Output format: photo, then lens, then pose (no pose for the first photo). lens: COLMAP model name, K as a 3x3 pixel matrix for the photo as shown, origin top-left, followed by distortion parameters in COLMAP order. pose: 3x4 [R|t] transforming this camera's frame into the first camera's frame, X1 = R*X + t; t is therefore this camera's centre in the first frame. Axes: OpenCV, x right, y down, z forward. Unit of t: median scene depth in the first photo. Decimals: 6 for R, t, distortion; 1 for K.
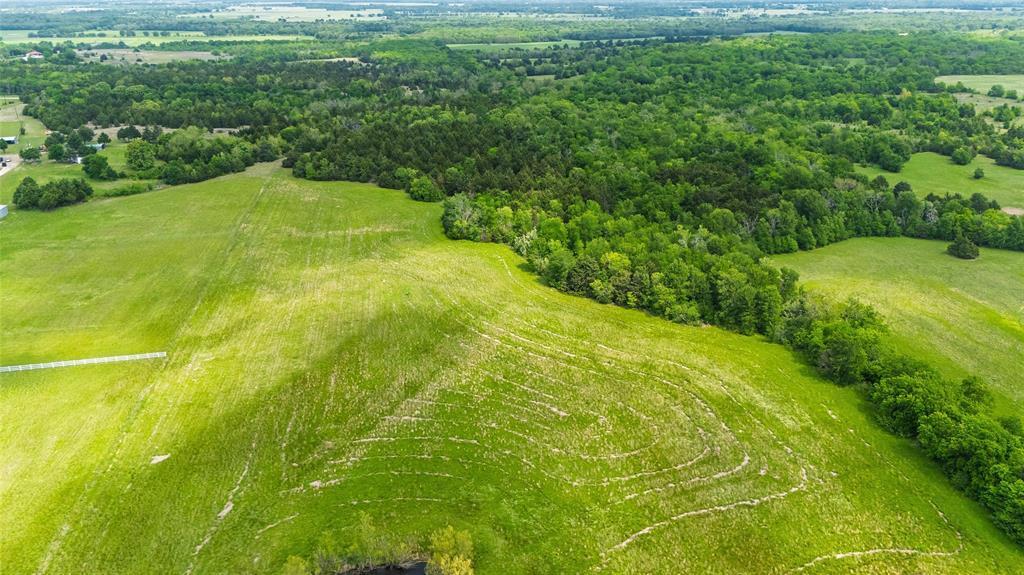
lens RADIAL K [[764.5, 0, 513.9], [0, 764.5, 282.5], [0, 0, 1]] dist [0.066912, -0.062883]
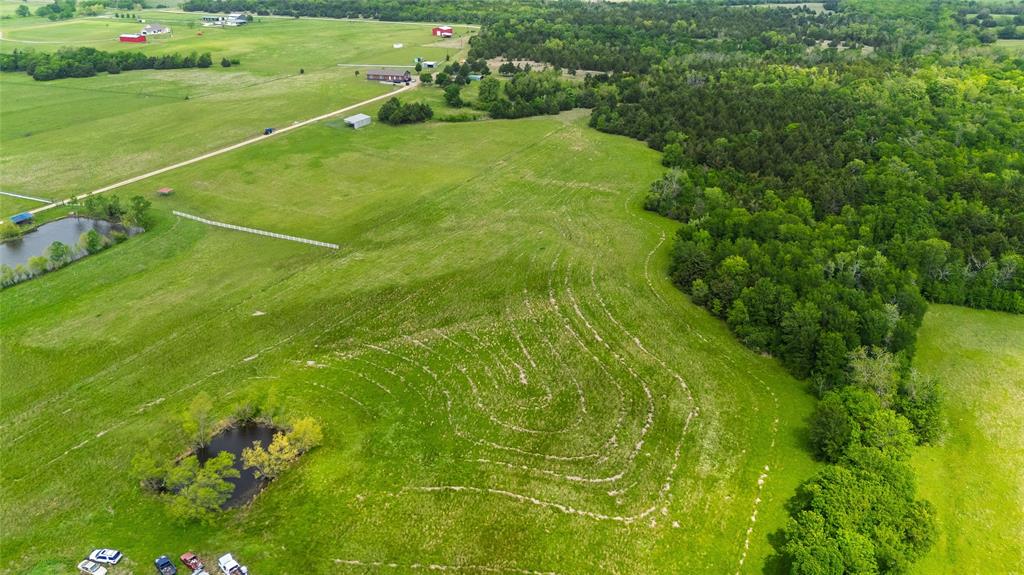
lens RADIAL K [[764.5, 0, 513.9], [0, 764.5, 282.5], [0, 0, 1]] dist [0.066912, -0.062883]
pose [[0.797553, 0.257613, -0.545476, 0.290529], [-0.214257, 0.966244, 0.143059, -0.056563], [0.563917, 0.002775, 0.825827, 0.040641]]
